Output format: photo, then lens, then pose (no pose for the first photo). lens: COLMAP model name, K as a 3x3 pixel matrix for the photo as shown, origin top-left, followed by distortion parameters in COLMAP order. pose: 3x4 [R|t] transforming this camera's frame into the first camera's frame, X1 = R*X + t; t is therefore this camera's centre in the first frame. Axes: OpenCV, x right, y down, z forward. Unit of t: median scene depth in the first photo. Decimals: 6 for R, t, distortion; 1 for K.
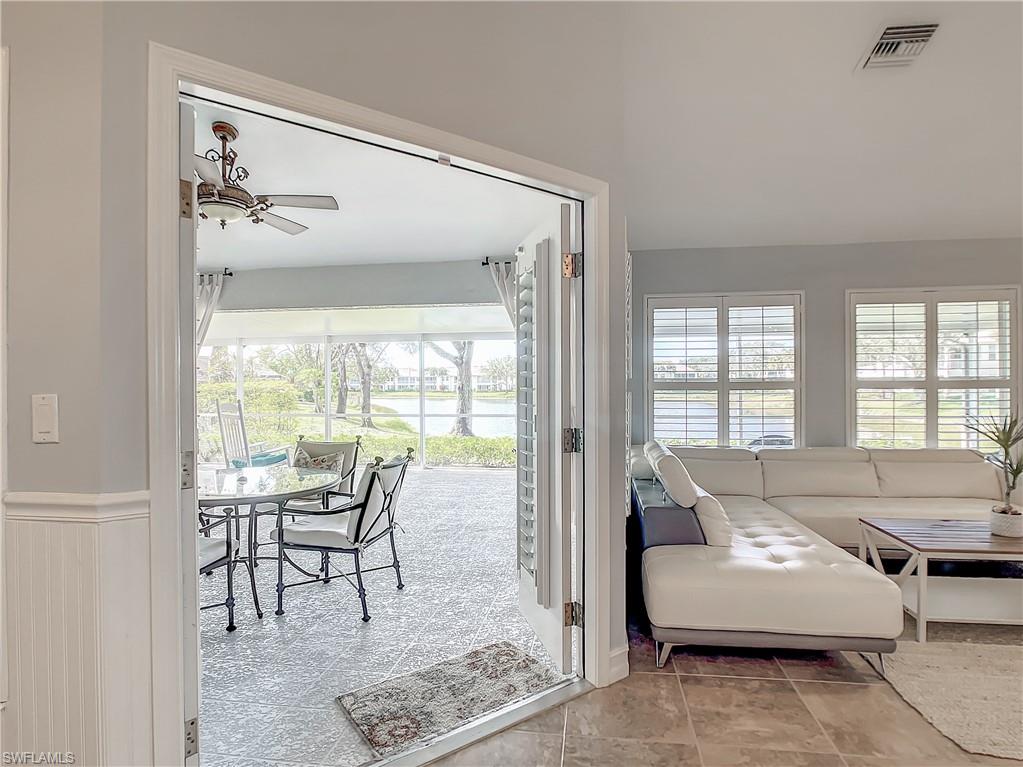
lens RADIAL K [[523.9, 0, 519.0], [0, 523.9, 392.3], [0, 0, 1]] dist [-0.029403, 0.005135]
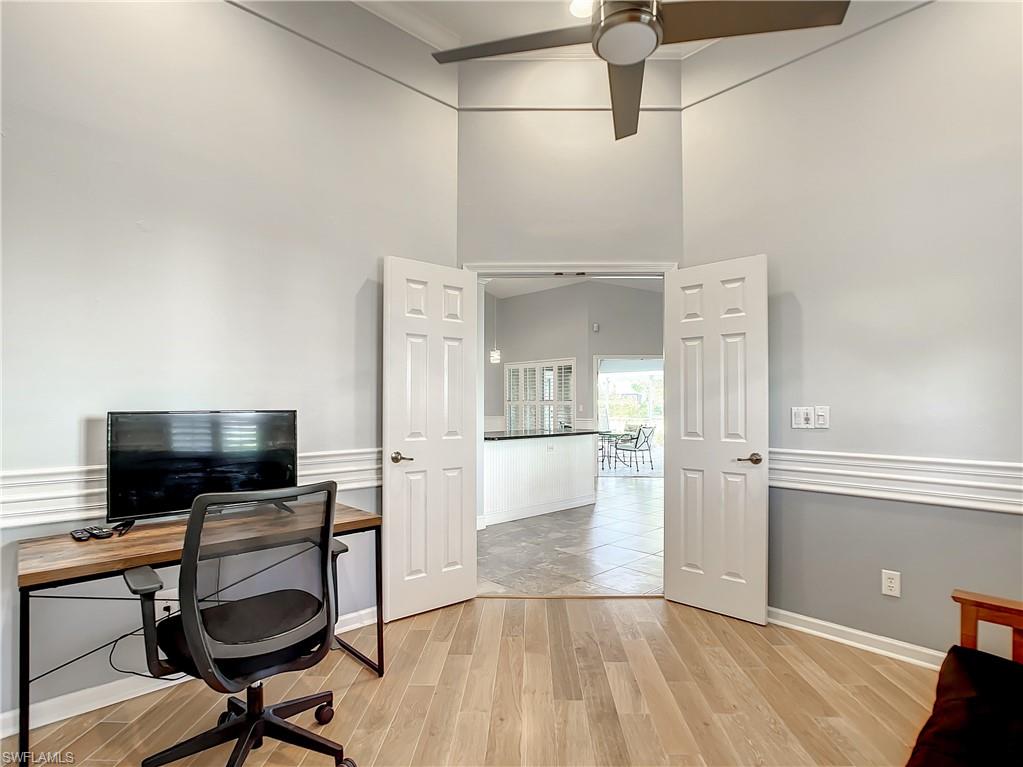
lens RADIAL K [[523.9, 0, 511.8], [0, 523.9, 382.9], [0, 0, 1]] dist [-0.029403, 0.005135]
pose [[0.780142, -0.014951, -0.625424, 0.897090], [-0.015032, 0.998978, -0.042631, 0.007467], [0.625422, 0.042660, 0.779120, -1.642614]]
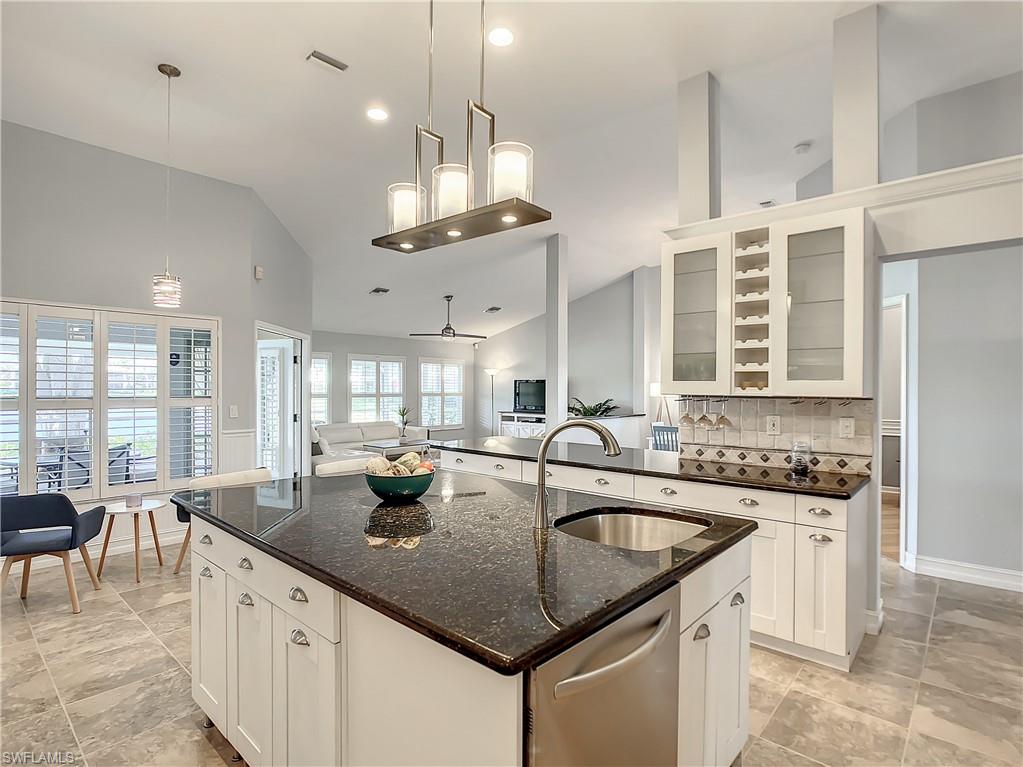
lens RADIAL K [[523.9, 0, 507.8], [0, 523.9, 391.3], [0, 0, 1]] dist [-0.029403, 0.005135]
pose [[0.555451, 0.003658, 0.831541, -0.965100], [-0.000975, 0.999993, -0.003748, -0.027234], [-0.831549, 0.001271, 0.555450, -0.934742]]
